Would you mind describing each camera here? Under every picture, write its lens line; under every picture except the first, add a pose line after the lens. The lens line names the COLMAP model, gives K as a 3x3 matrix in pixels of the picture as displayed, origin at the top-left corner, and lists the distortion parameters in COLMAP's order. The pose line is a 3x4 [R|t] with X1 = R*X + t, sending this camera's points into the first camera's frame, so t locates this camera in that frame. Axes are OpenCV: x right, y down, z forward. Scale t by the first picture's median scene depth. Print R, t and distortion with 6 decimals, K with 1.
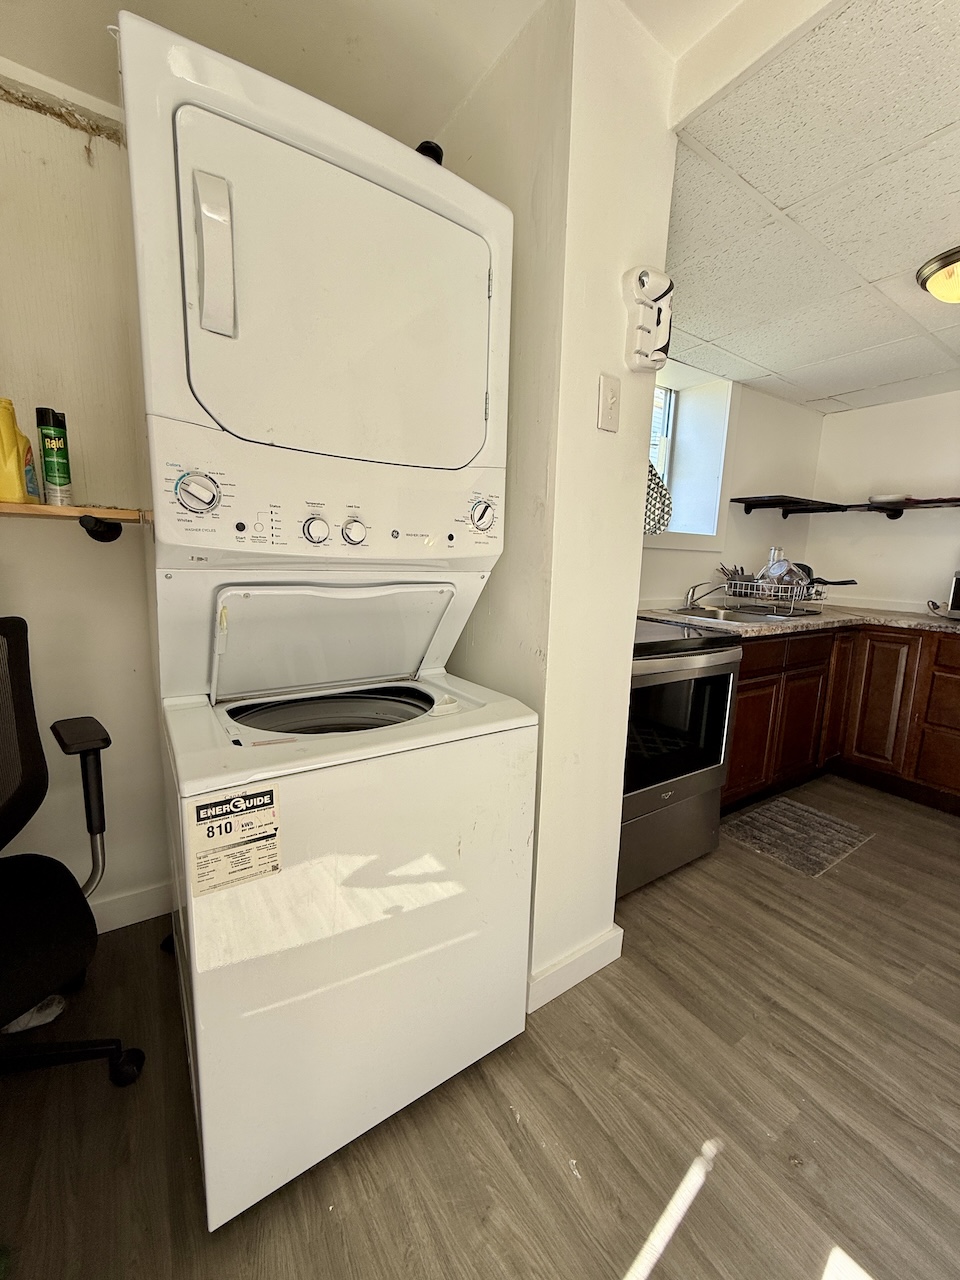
lens RADIAL K [[513.7, 0, 479.0], [0, 513.7, 639.6], [0, 0, 1]] dist [-0.001873, -0.000345]
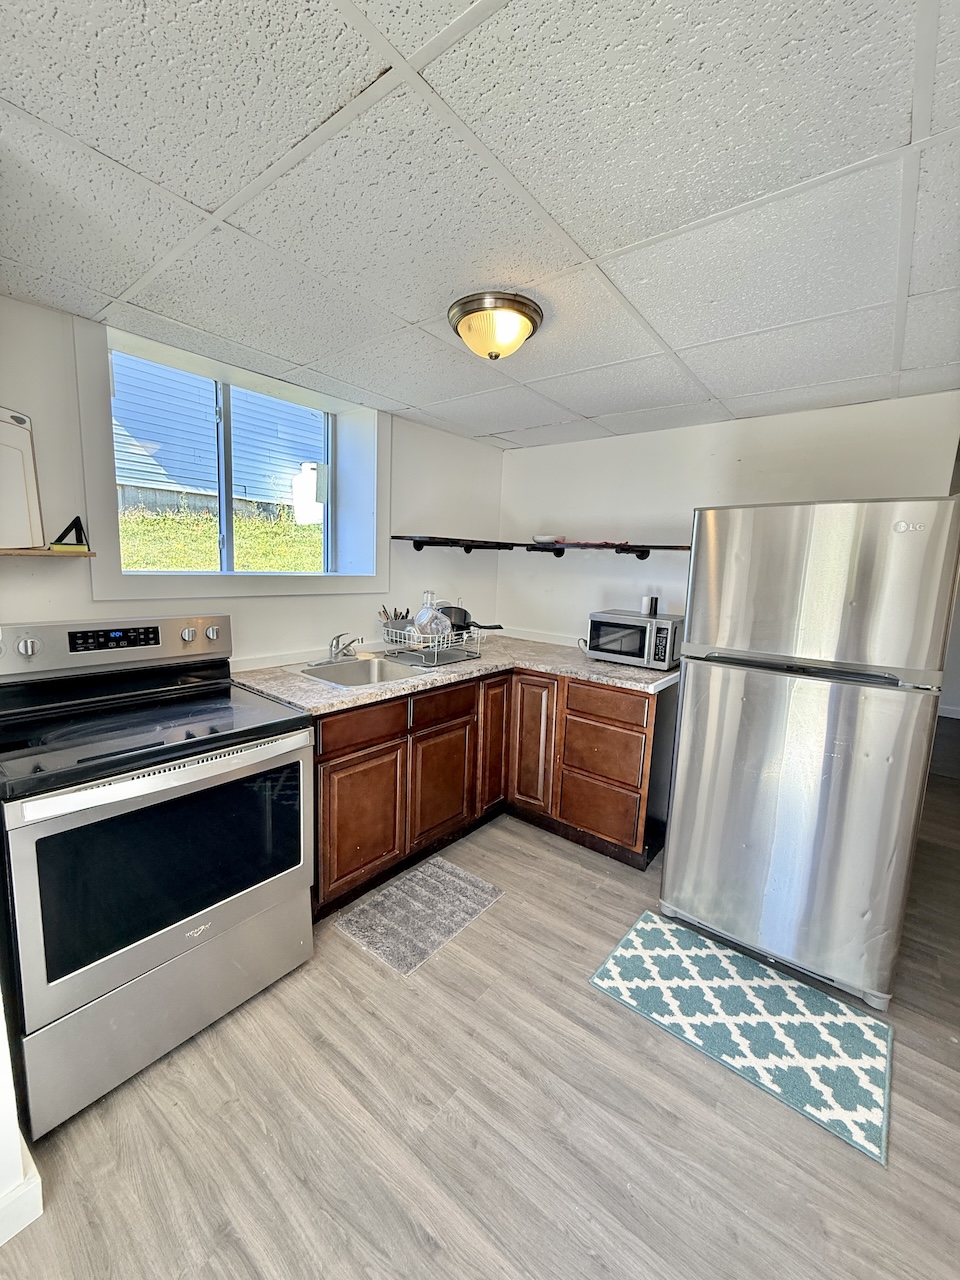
lens RADIAL K [[513.7, 0, 484.4], [0, 513.7, 637.4], [0, 0, 1]] dist [-0.001873, -0.000345]
pose [[0.949373, -0.038406, 0.311794, 0.417605], [0.038020, 0.999250, 0.007318, -0.107431], [-0.311841, 0.004907, 0.950122, 0.073982]]
